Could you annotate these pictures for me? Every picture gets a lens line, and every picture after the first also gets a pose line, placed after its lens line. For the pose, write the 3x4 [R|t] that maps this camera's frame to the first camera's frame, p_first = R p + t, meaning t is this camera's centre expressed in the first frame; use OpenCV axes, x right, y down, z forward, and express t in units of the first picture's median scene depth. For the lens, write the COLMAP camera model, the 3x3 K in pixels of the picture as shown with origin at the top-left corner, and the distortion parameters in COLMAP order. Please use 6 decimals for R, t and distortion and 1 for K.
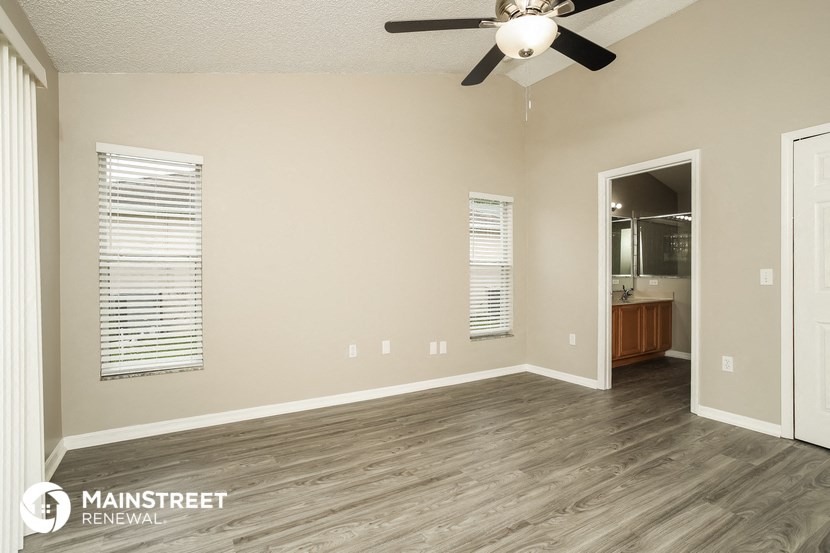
lens RADIAL K [[396.6, 0, 411.4], [0, 396.6, 274.9], [0, 0, 1]] dist [-0.027363, 0.005279]
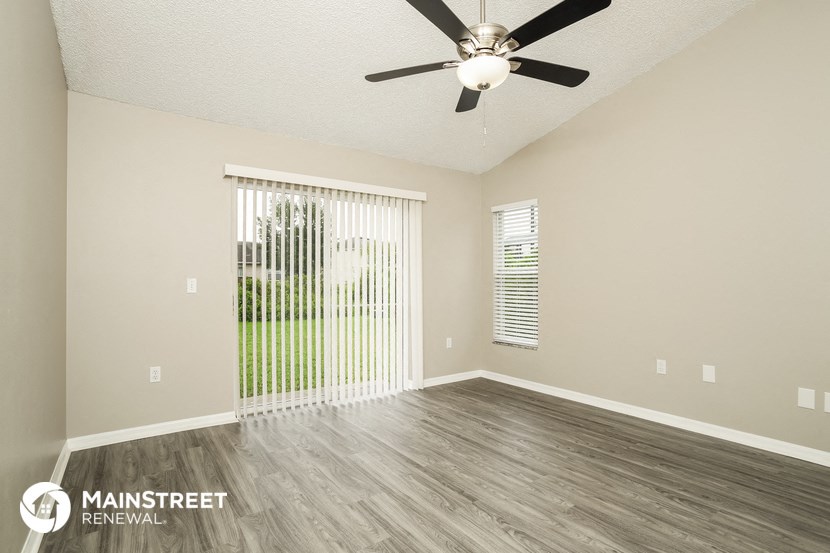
lens RADIAL K [[396.6, 0, 409.4], [0, 396.6, 279.6], [0, 0, 1]] dist [-0.027363, 0.005279]
pose [[0.093437, -0.005678, -0.995609, 0.904378], [0.003923, 0.999978, -0.005335, -0.007046], [0.995617, -0.003407, 0.093458, 0.444676]]
